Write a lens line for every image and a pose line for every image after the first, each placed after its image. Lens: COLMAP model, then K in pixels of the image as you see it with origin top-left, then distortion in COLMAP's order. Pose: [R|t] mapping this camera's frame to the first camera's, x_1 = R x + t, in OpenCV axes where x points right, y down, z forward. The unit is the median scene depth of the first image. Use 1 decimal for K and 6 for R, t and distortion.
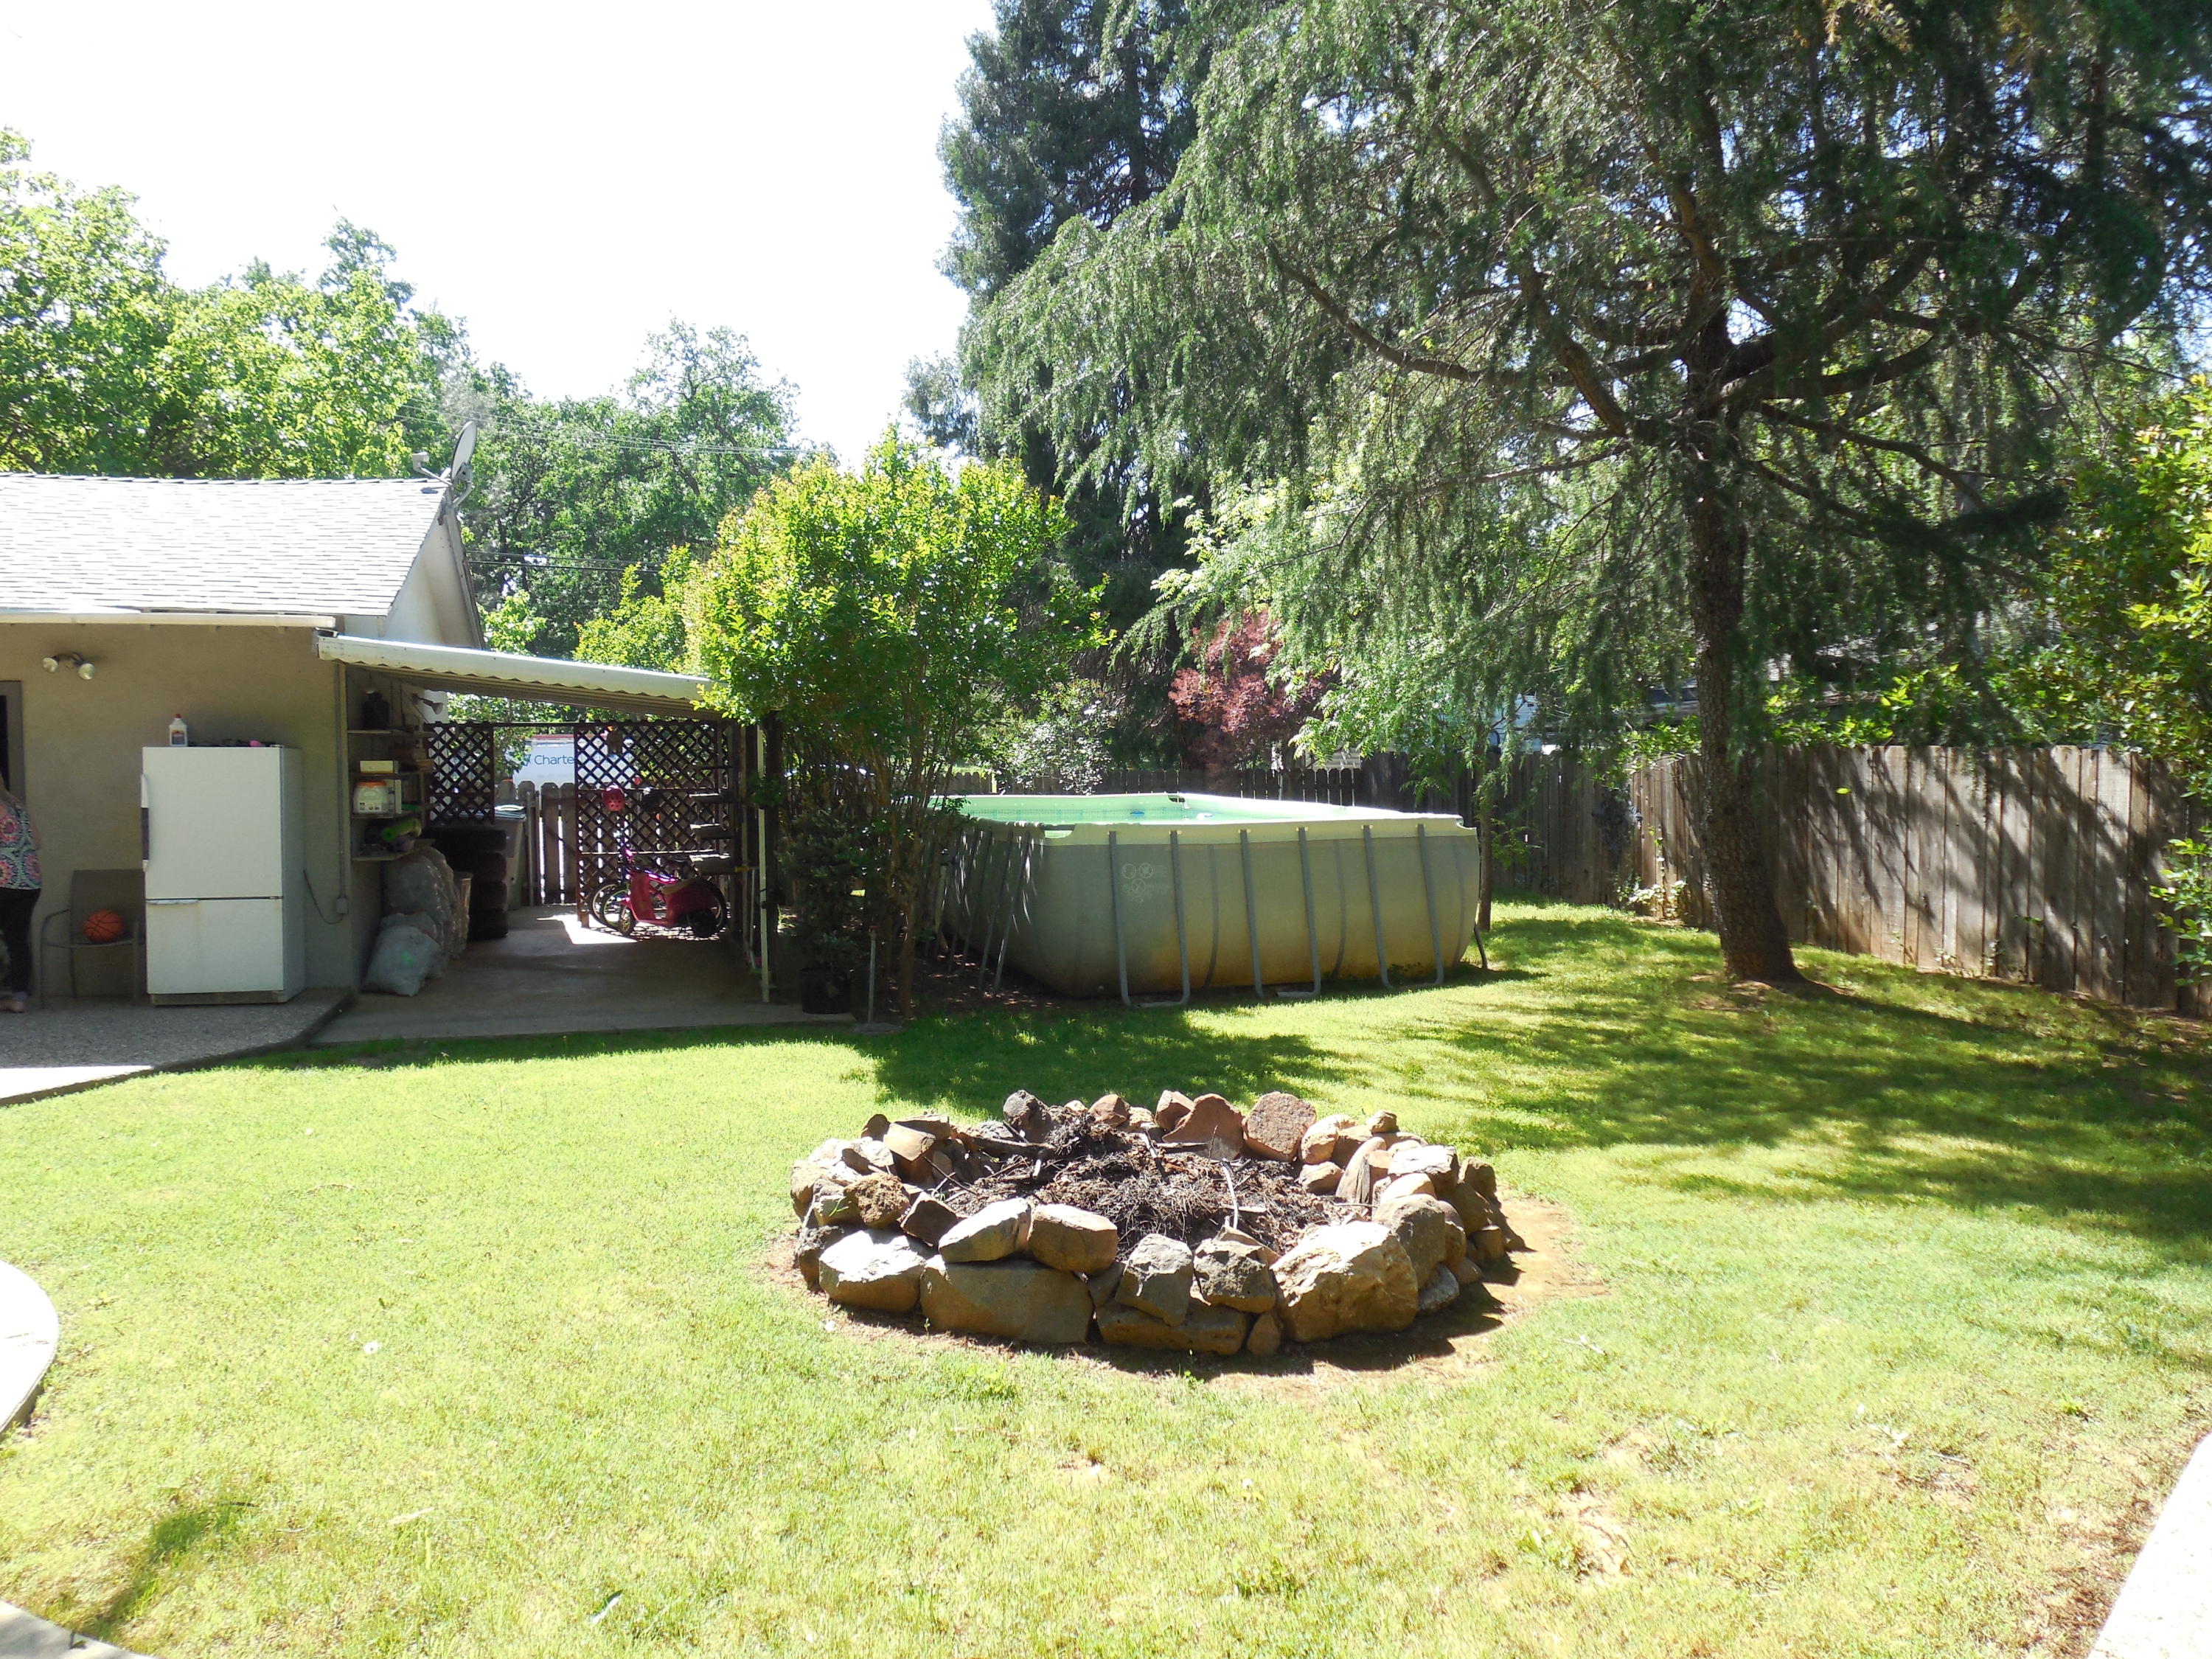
lens RADIAL K [[1728.6, 0, 1106.4], [0, 1728.6, 829.9], [0, 0, 1]] dist [-0.052975, 0.058877]
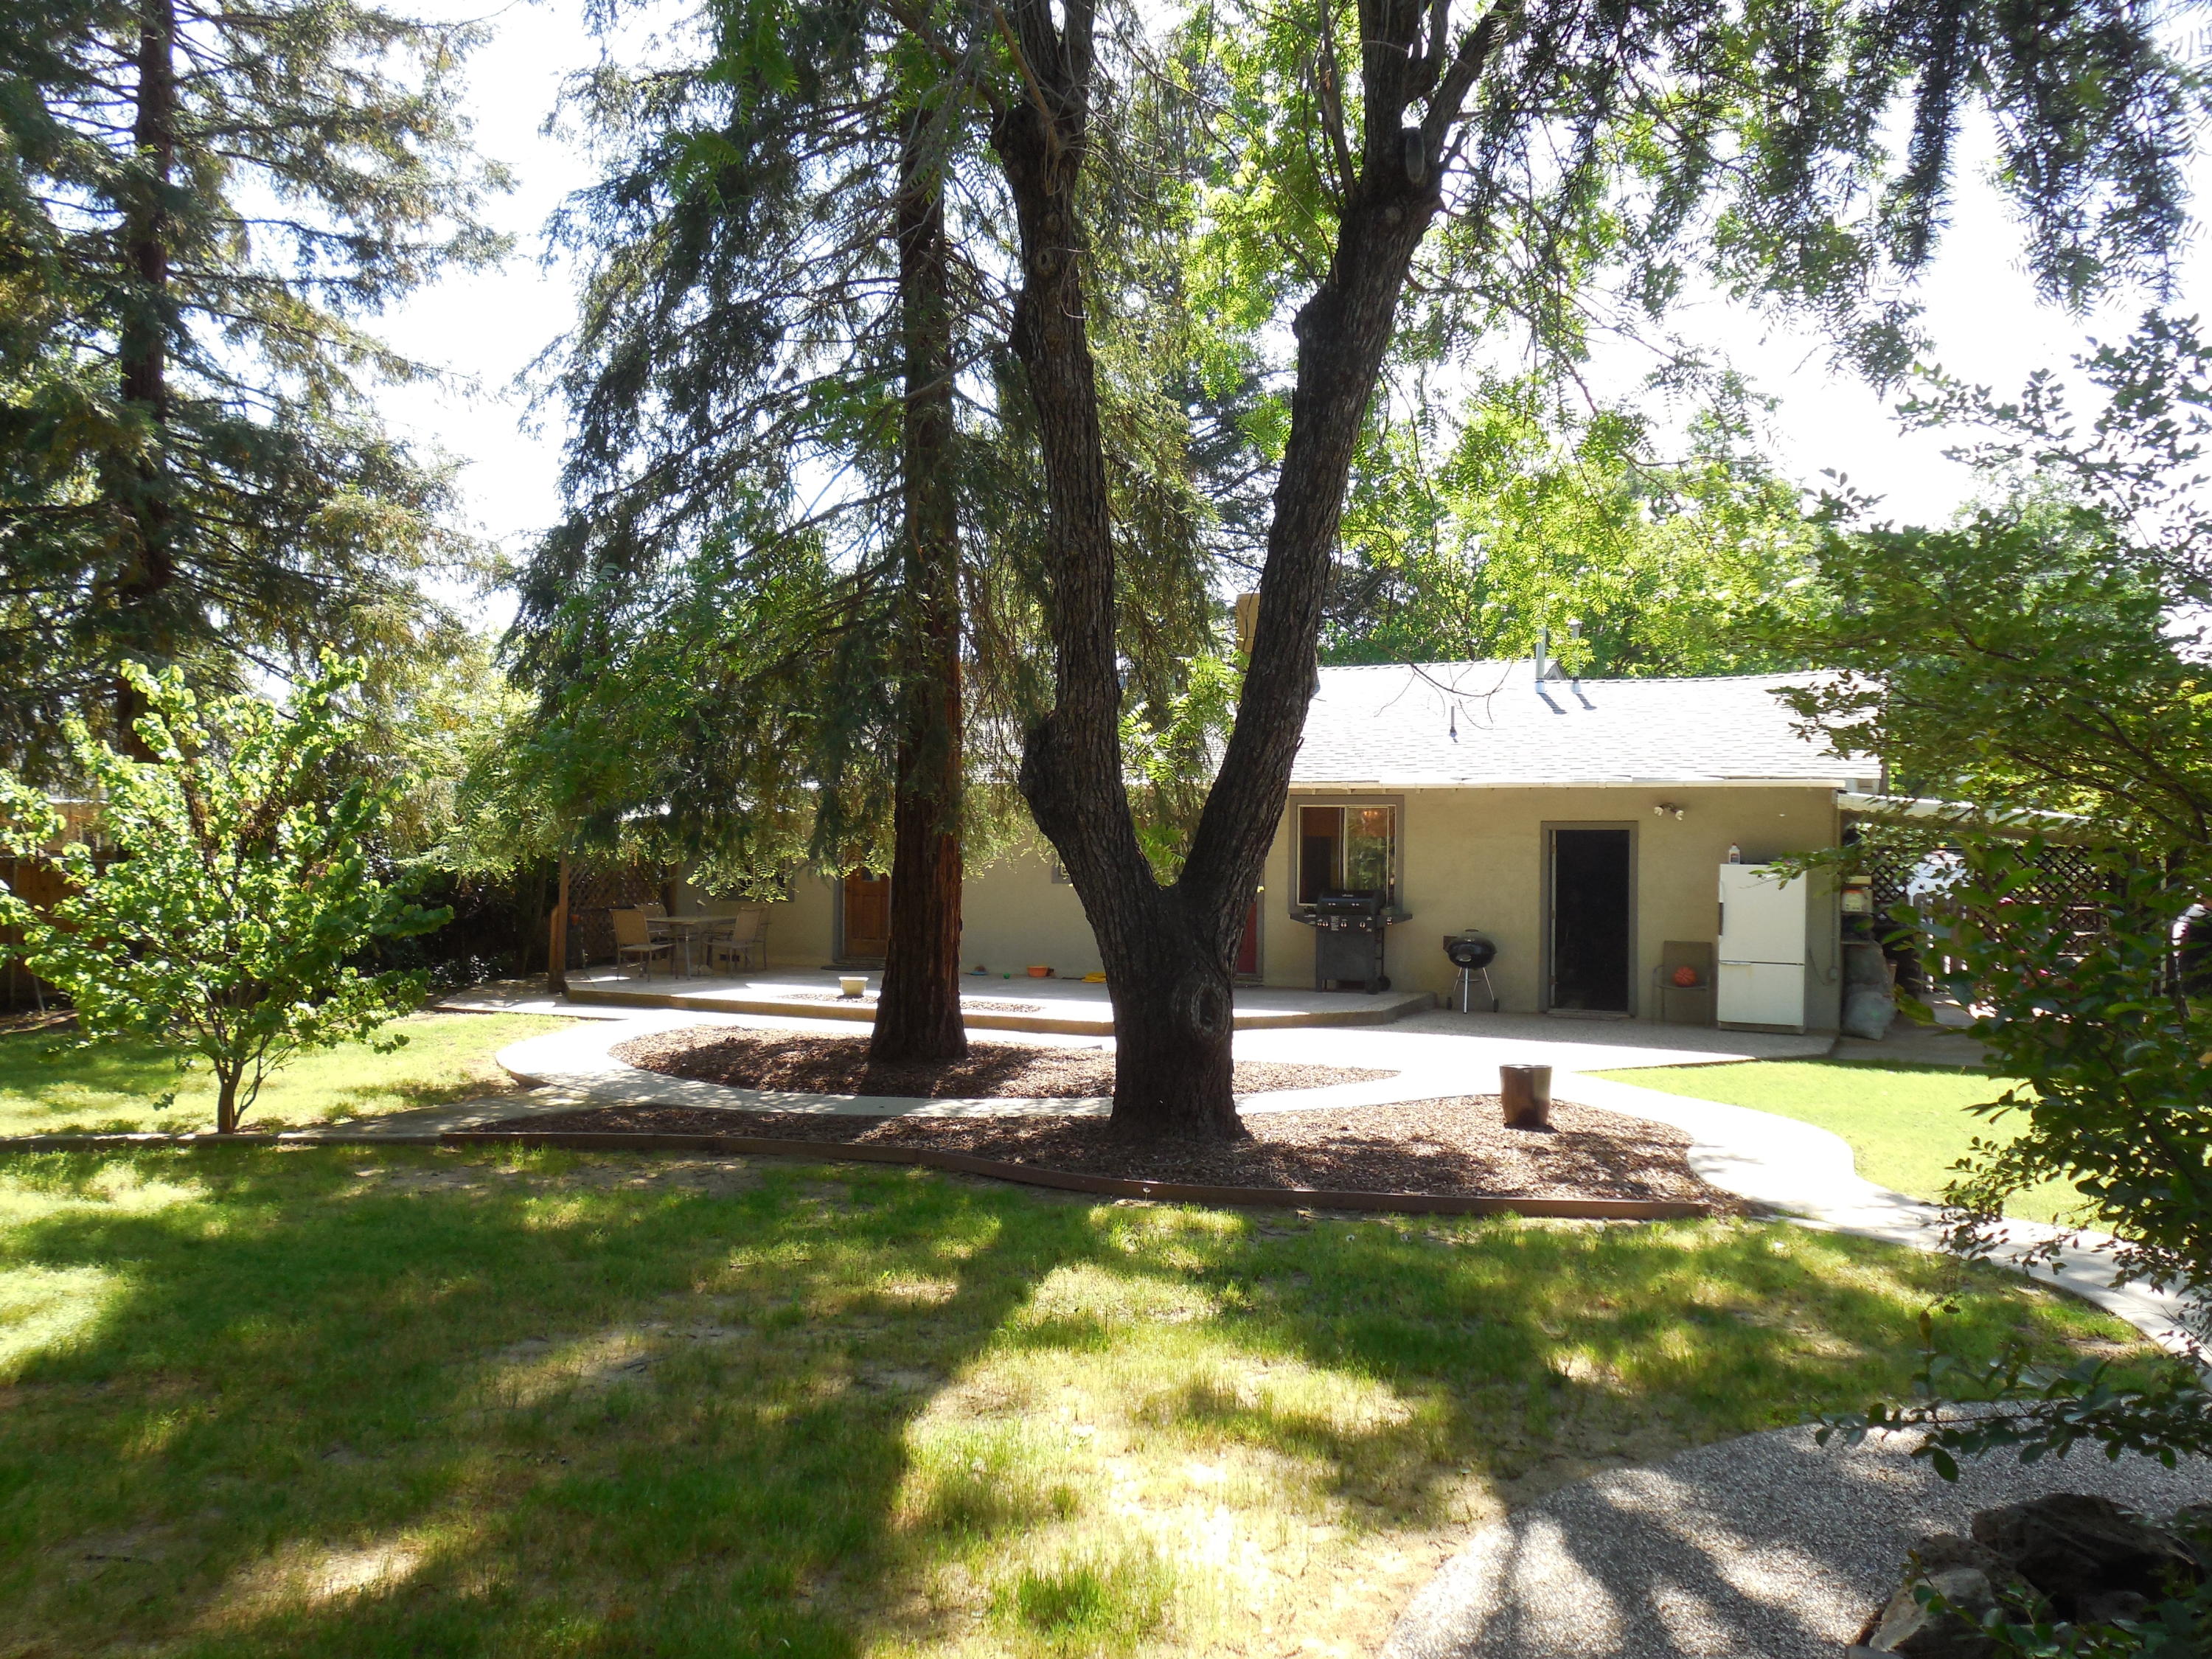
lens RADIAL K [[1728.6, 0, 1106.1], [0, 1728.6, 835.7], [0, 0, 1]] dist [-0.052975, 0.058877]
pose [[0.762445, 0.006856, -0.647017, 0.032141], [-0.045070, 0.998078, -0.042536, 0.017989], [0.645482, 0.061592, 0.761288, -0.567306]]
